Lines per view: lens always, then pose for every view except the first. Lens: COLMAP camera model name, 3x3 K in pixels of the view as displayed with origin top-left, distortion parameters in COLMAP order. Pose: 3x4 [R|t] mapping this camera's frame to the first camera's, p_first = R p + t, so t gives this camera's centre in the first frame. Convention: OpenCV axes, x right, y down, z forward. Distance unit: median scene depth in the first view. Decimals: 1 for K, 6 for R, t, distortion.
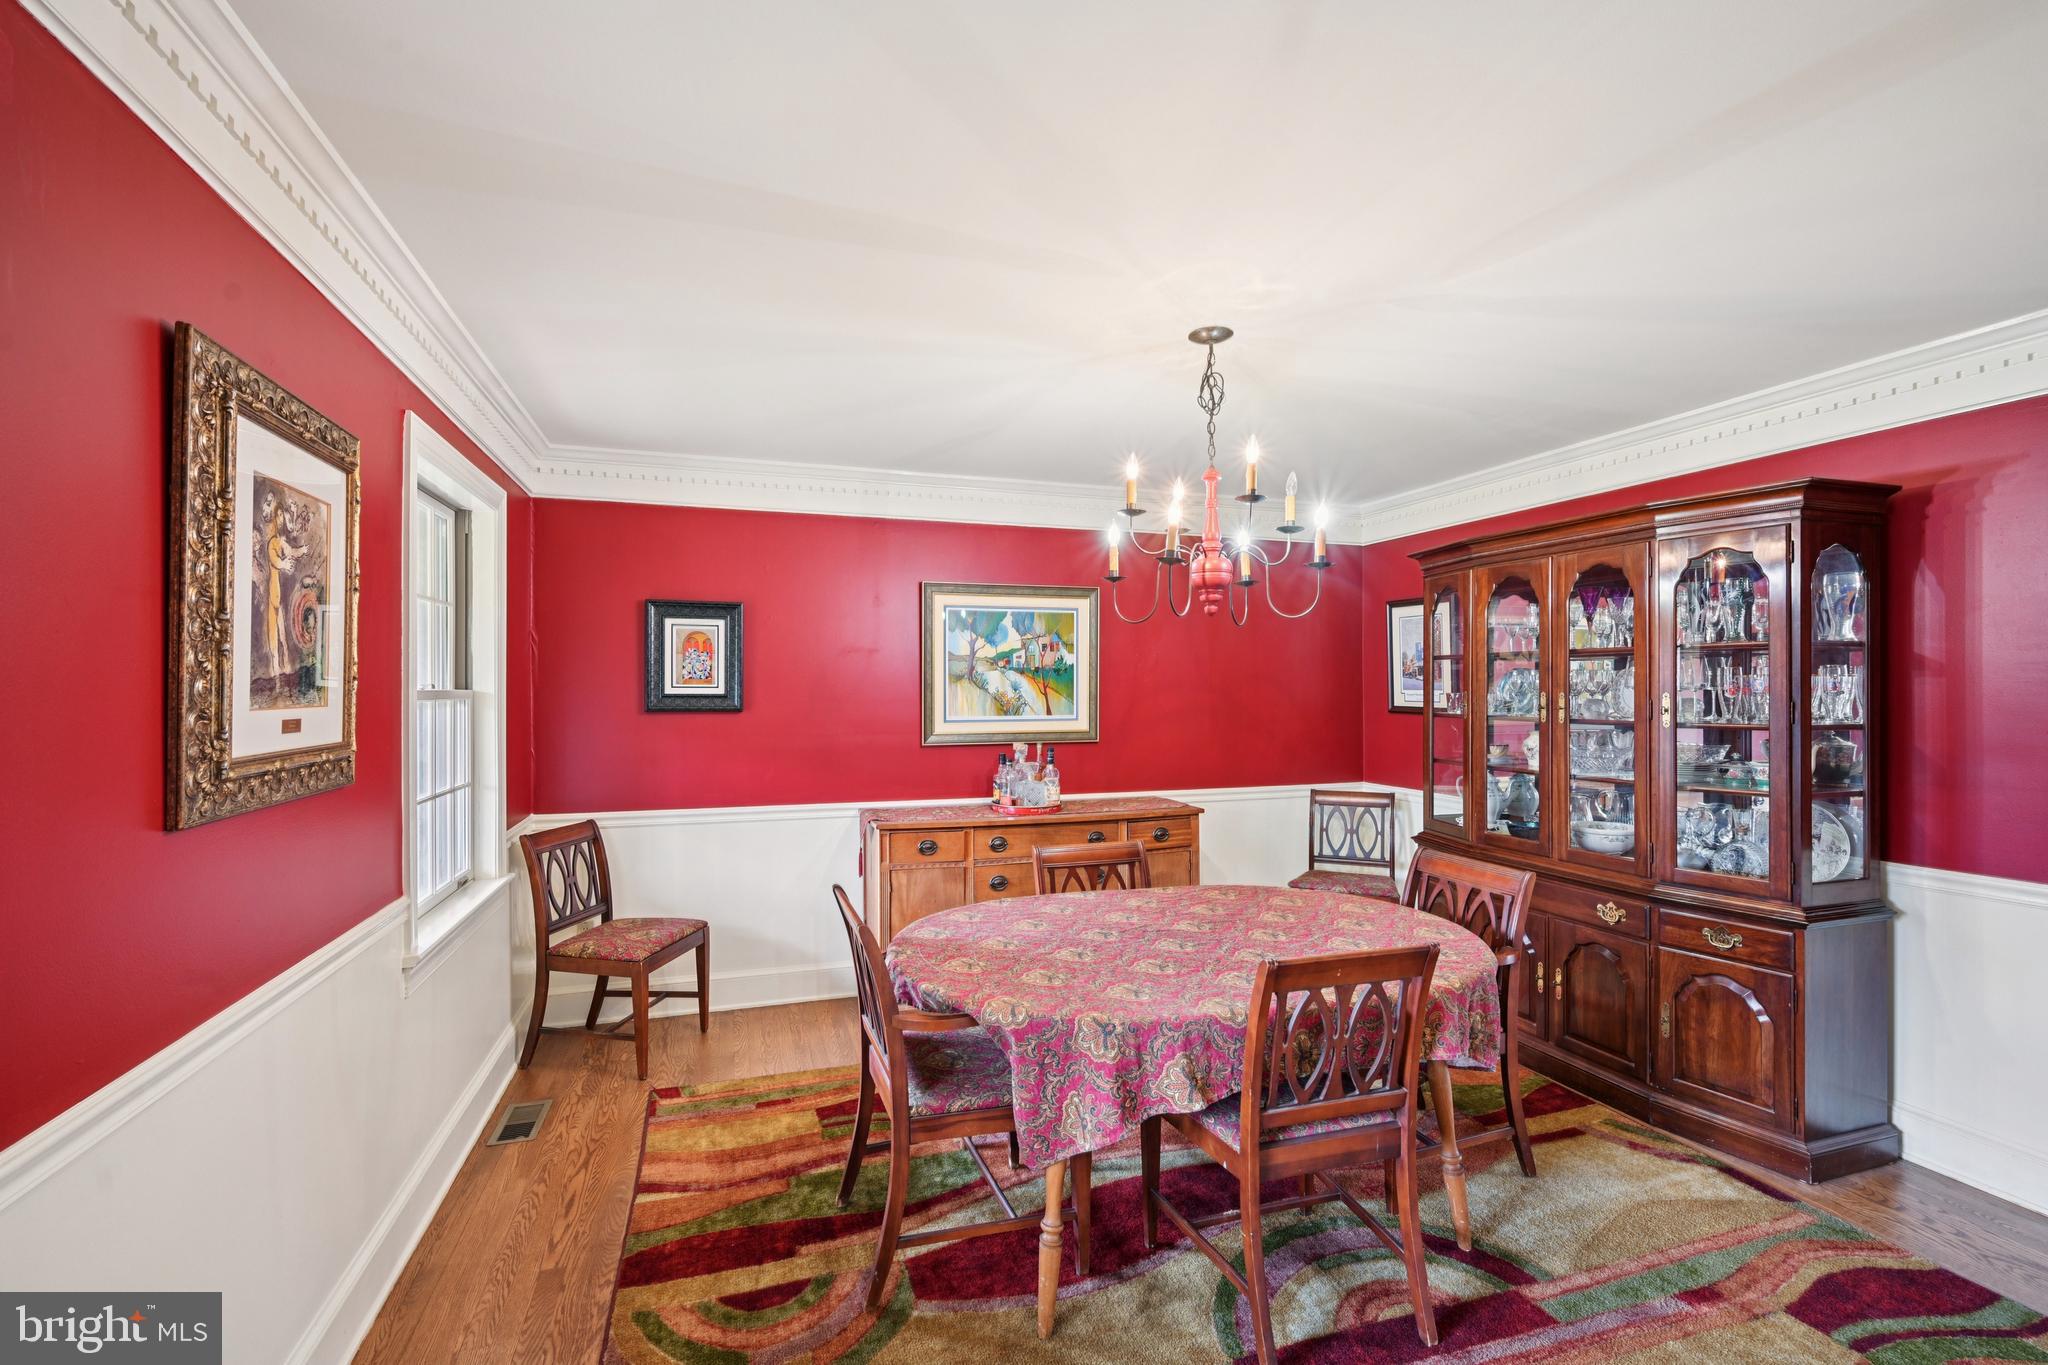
lens RADIAL K [[914.1, 0, 1020.6], [0, 914.1, 685.7], [0, 0, 1]] dist [0.000773, 0.000476]
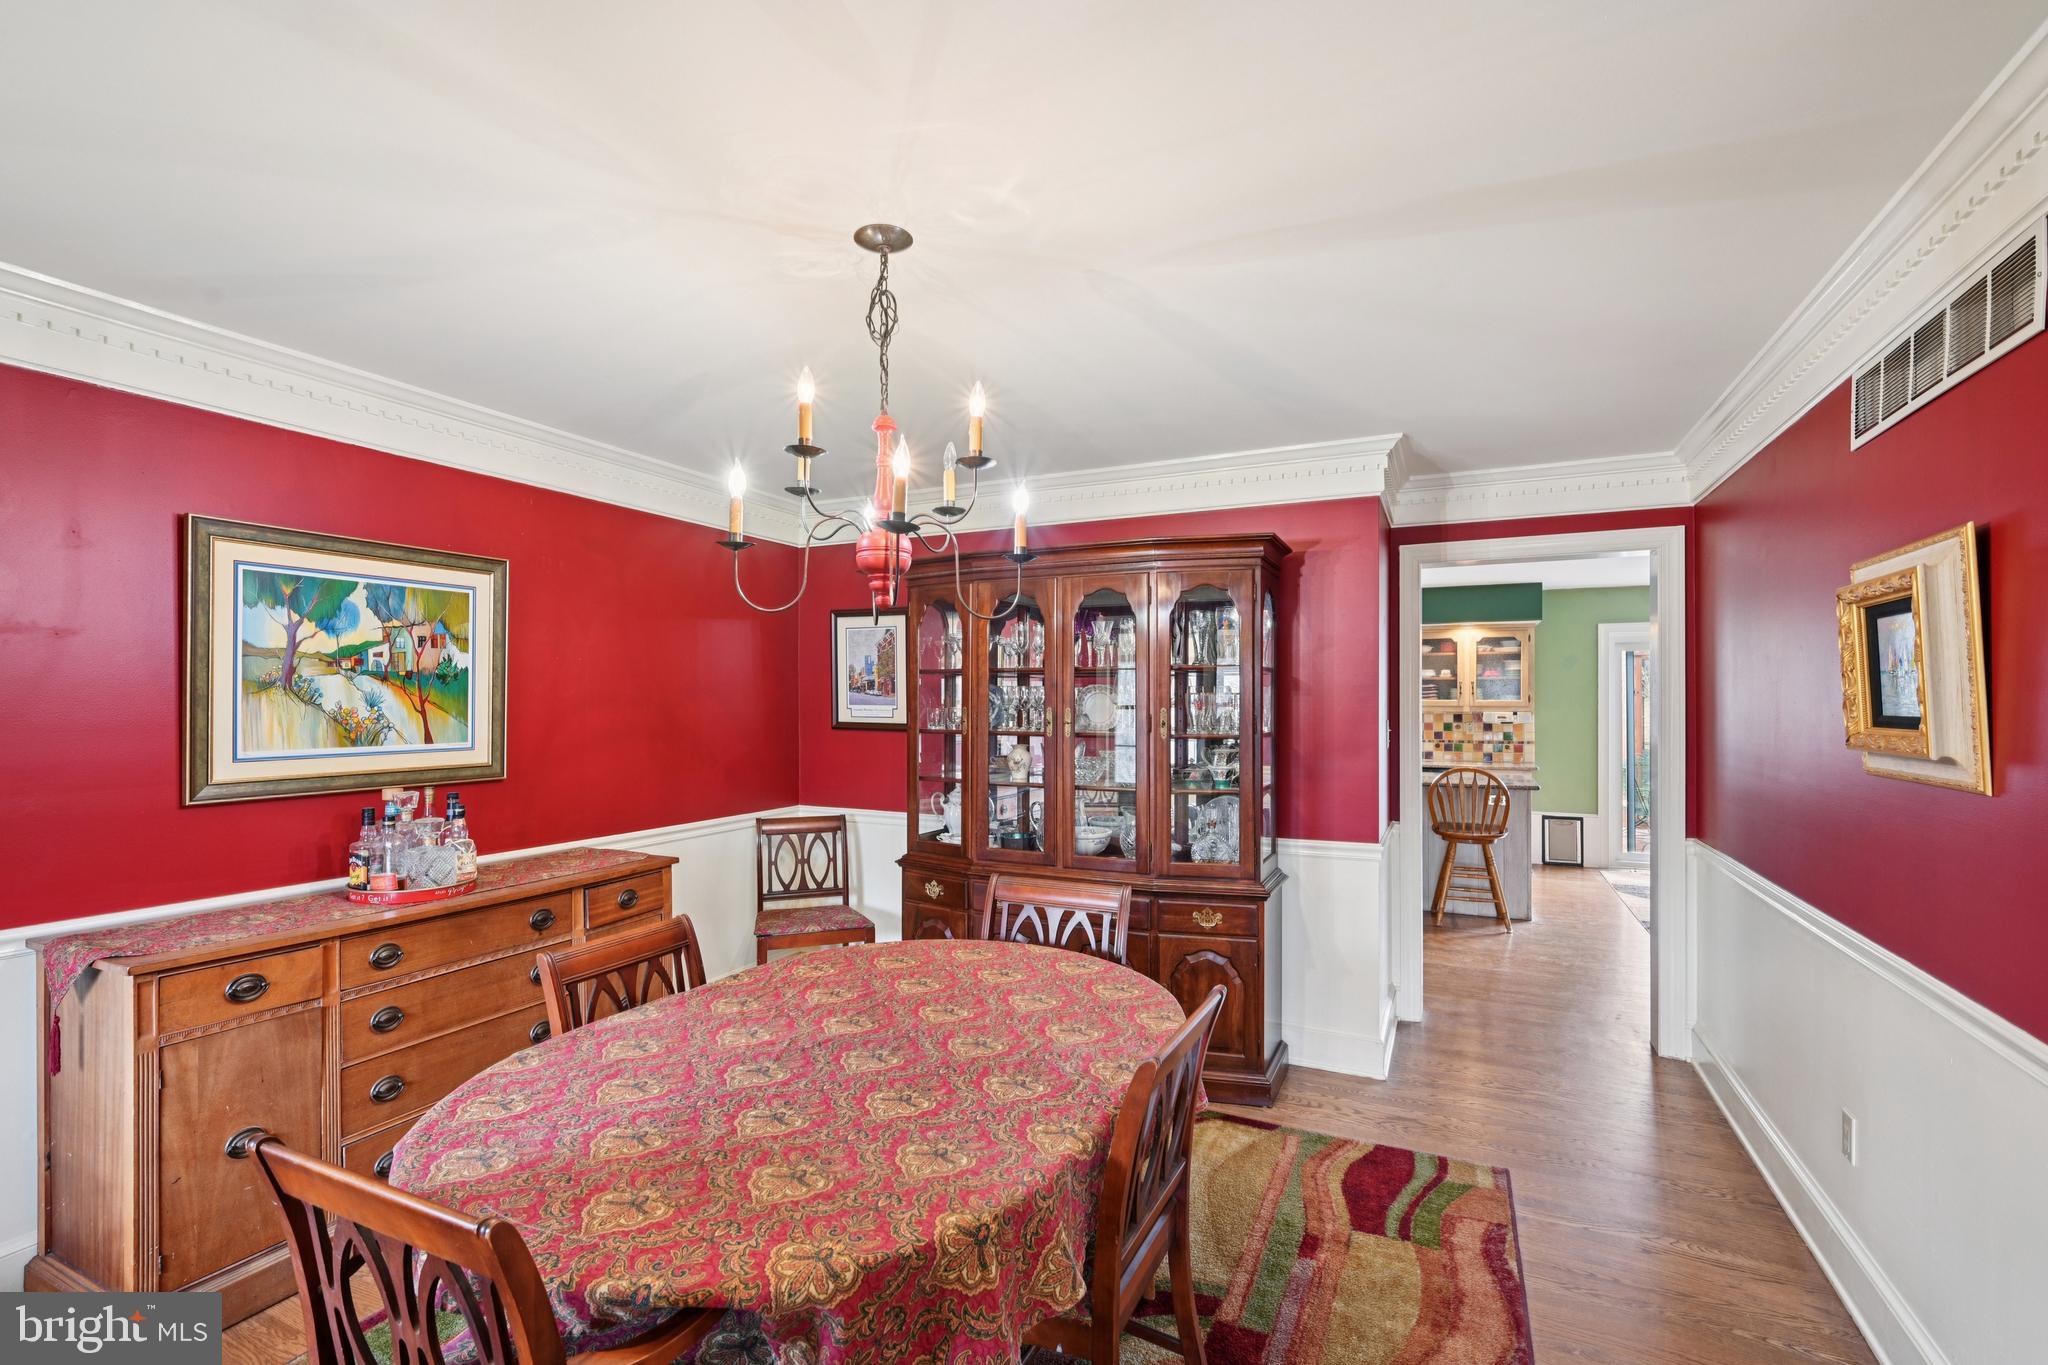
lens RADIAL K [[914.1, 0, 1015.0], [0, 914.1, 698.3], [0, 0, 1]] dist [0.000773, 0.000476]
pose [[0.691639, 0.004338, 0.722231, -0.182571], [-0.003876, 0.999990, -0.002294, -0.000978], [-0.722233, -0.001213, 0.691648, 0.275492]]
